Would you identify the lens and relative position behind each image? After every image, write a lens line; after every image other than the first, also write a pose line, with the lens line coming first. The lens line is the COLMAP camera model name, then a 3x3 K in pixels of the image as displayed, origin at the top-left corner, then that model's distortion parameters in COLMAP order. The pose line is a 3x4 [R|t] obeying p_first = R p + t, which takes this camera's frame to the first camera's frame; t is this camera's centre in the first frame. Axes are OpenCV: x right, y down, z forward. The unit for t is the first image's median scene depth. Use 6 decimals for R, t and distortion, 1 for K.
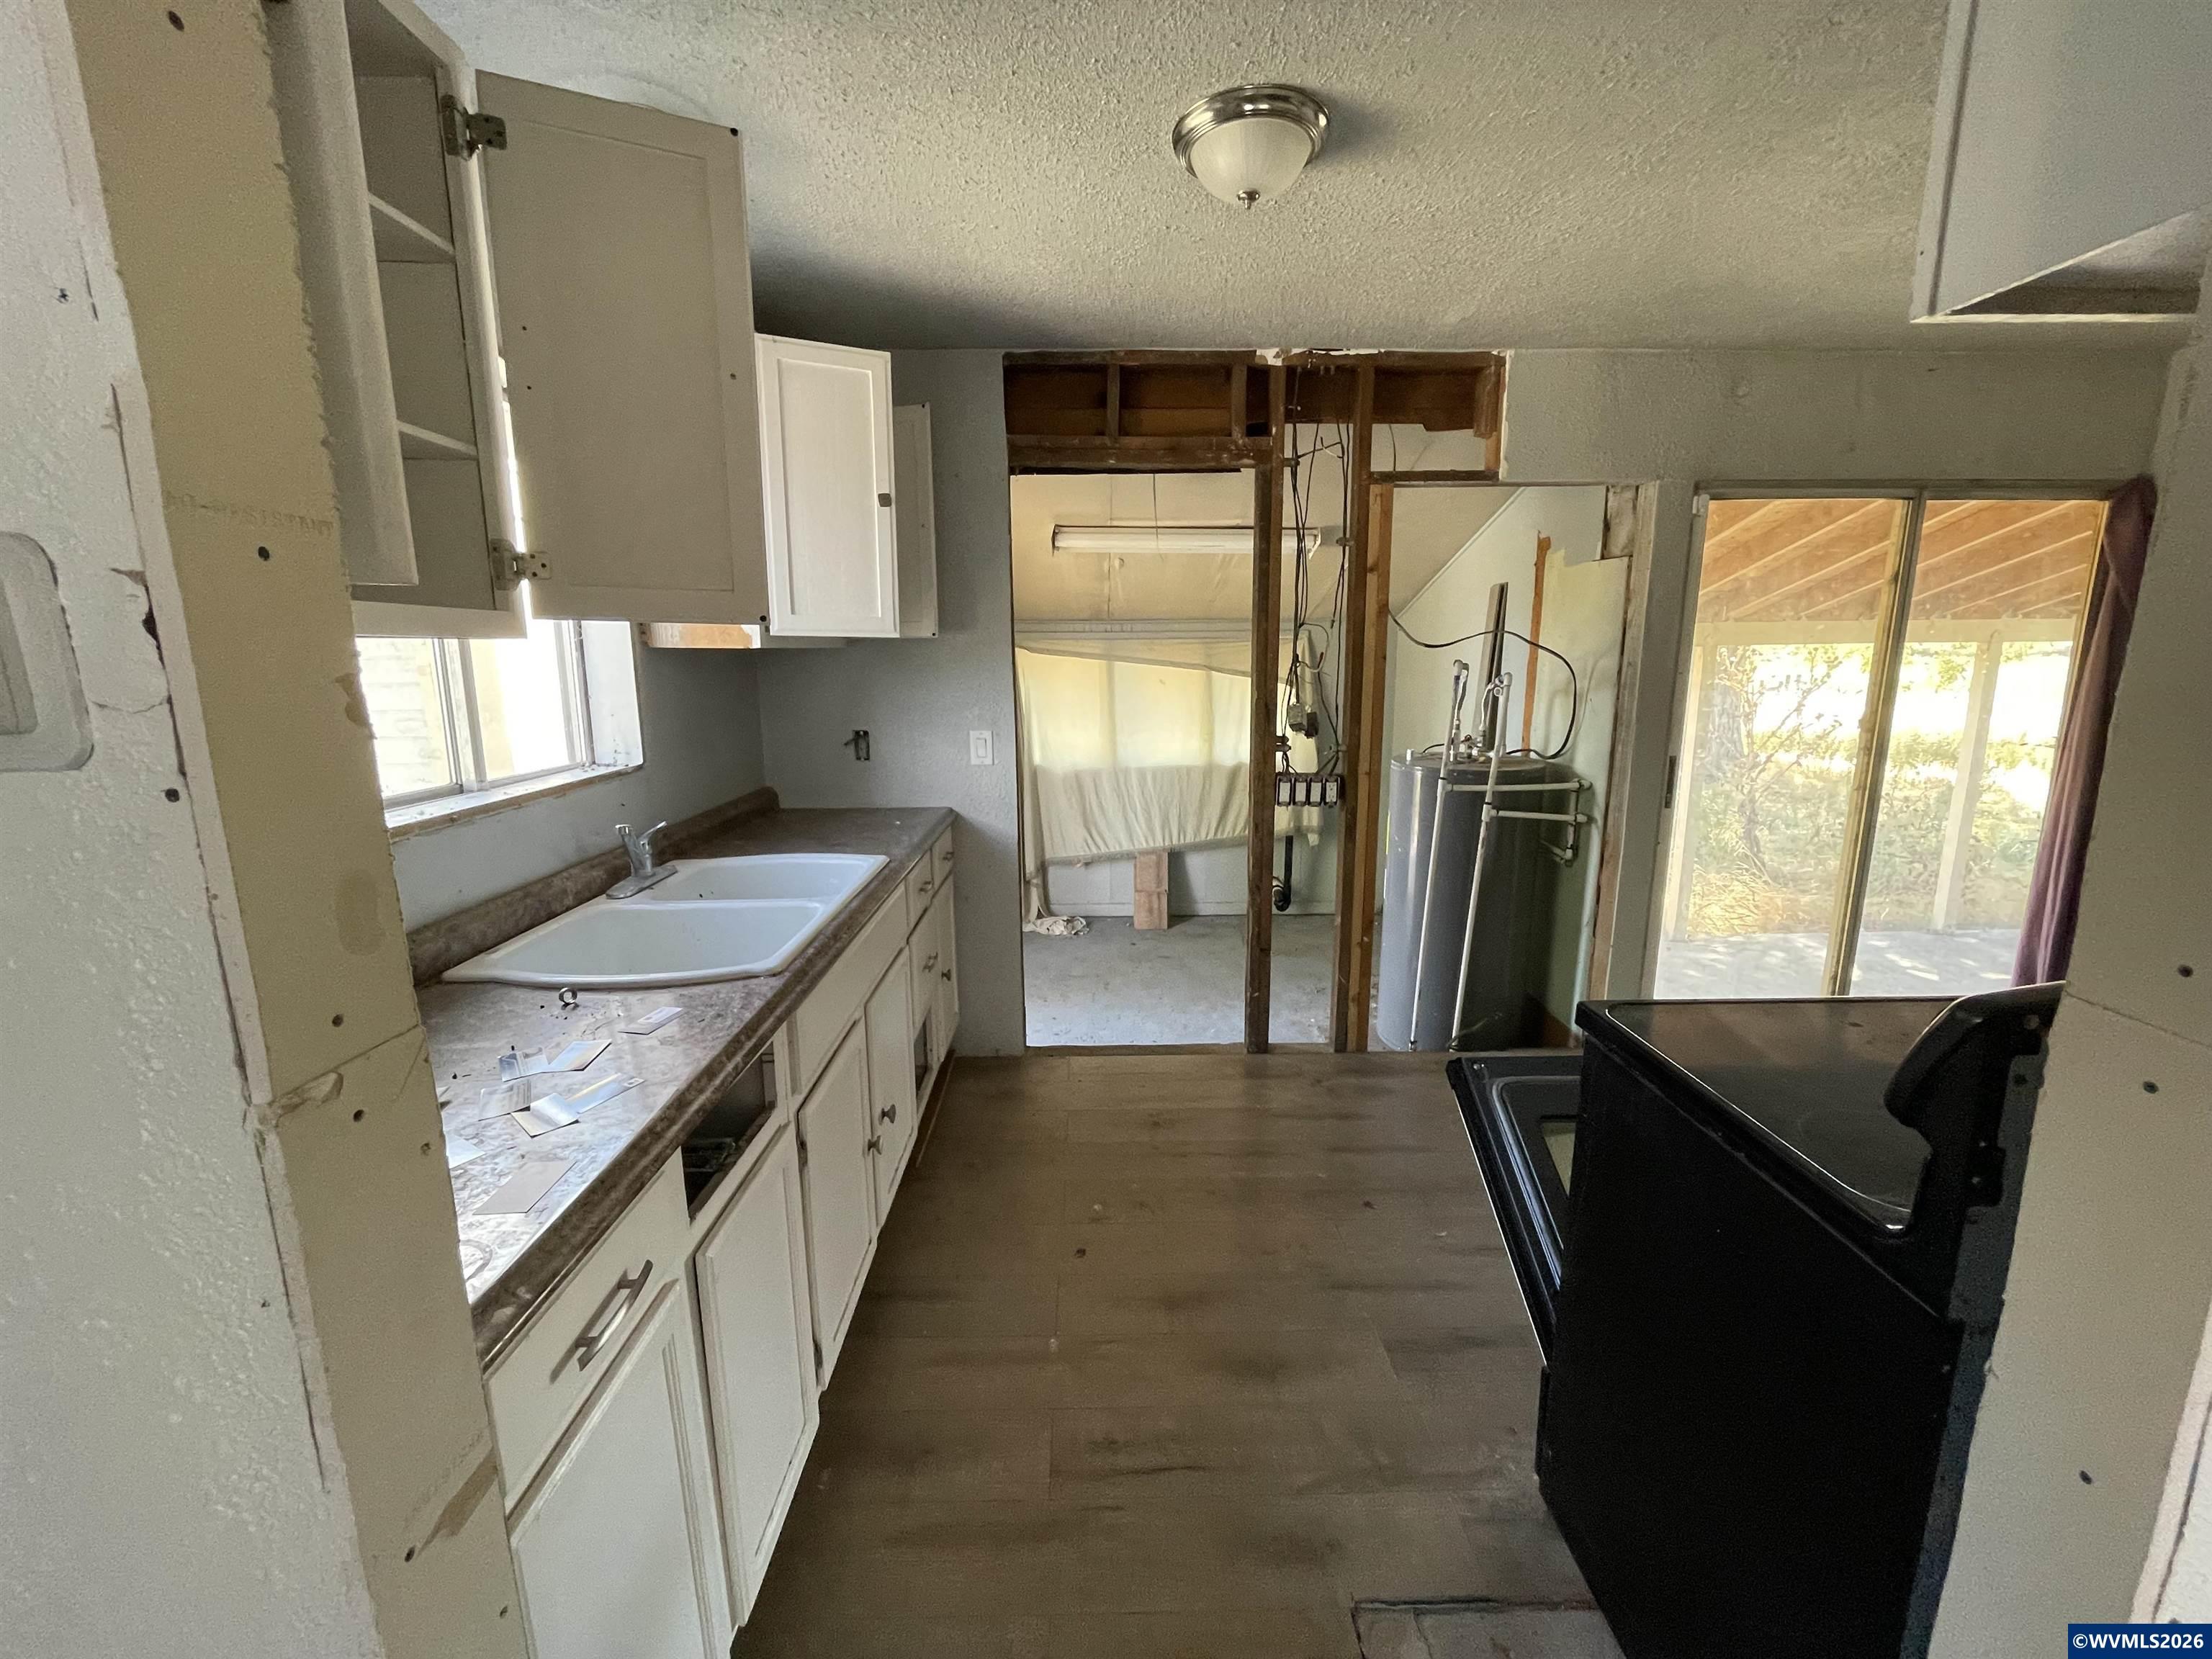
lens RADIAL K [[892.3, 0, 1106.0], [0, 892.3, 829.5], [0, 0, 1]] dist [-0.011596, -0.000047]
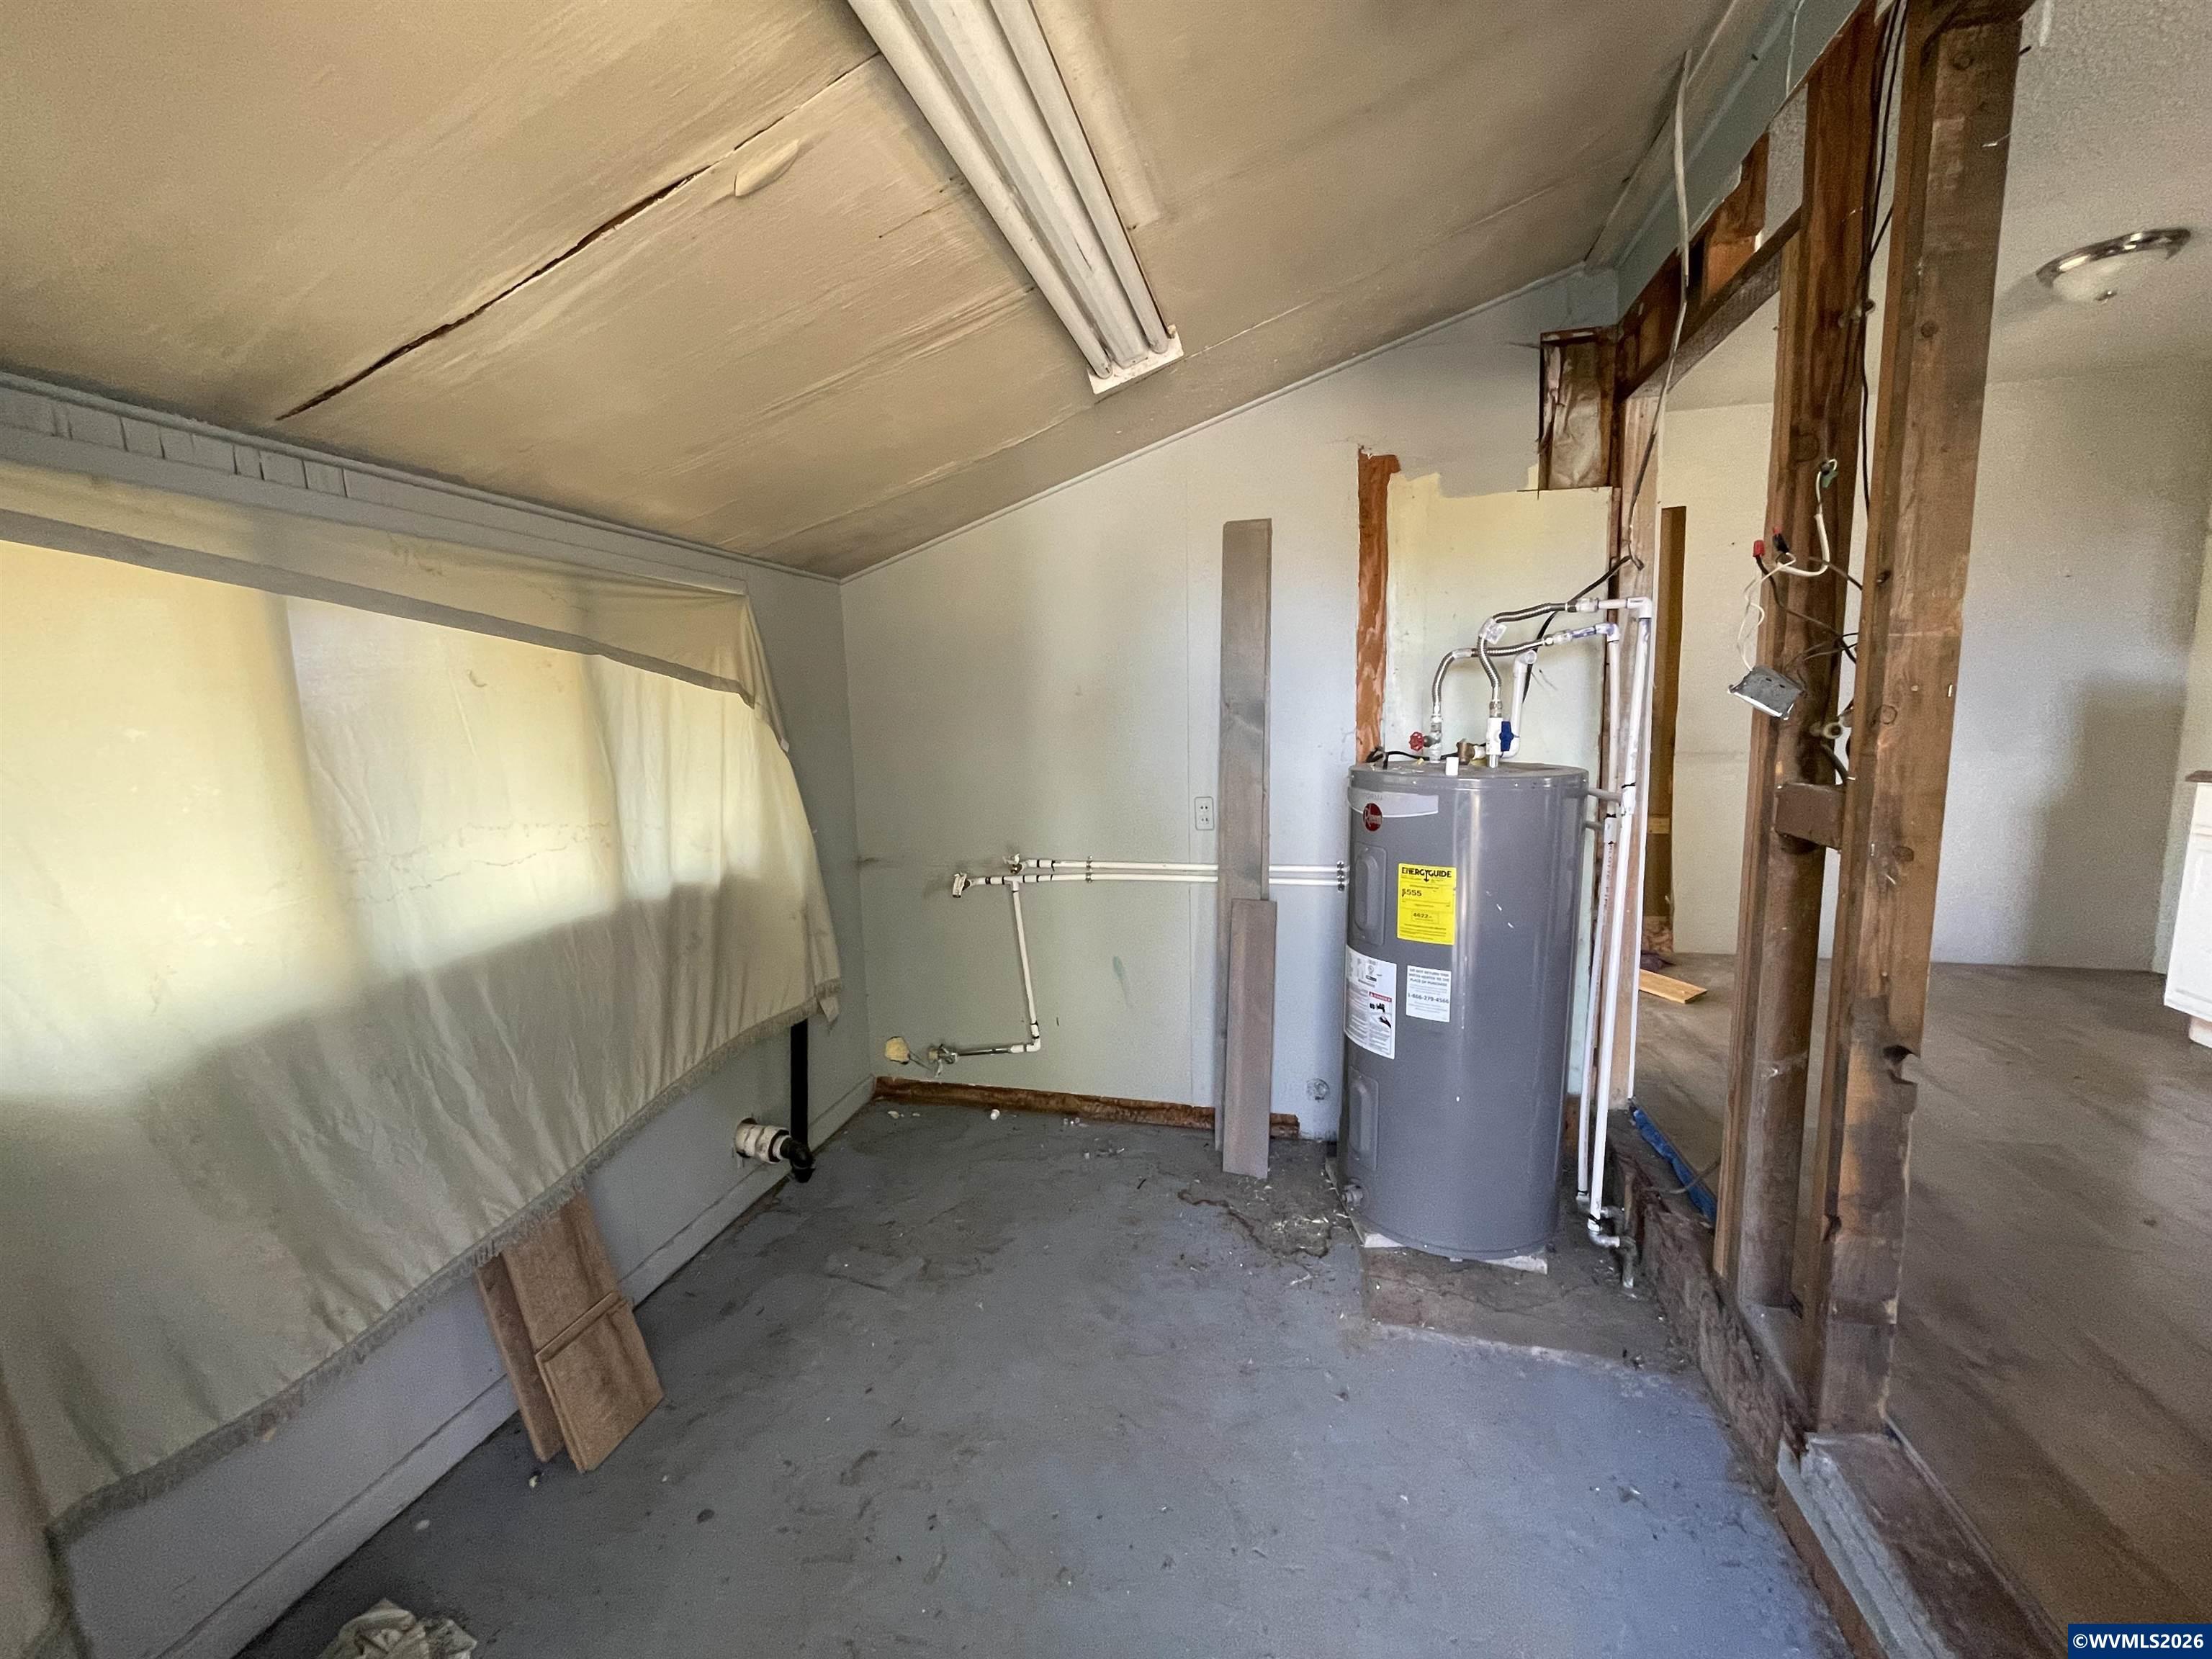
lens RADIAL K [[892.3, 0, 1106.0], [0, 892.3, 829.5], [0, 0, 1]] dist [-0.011596, -0.000047]
pose [[0.249694, -0.151801, 0.956352, -0.184347], [0.205777, 0.973396, 0.100780, -0.100577], [-0.946207, 0.171631, 0.274289, 0.703731]]
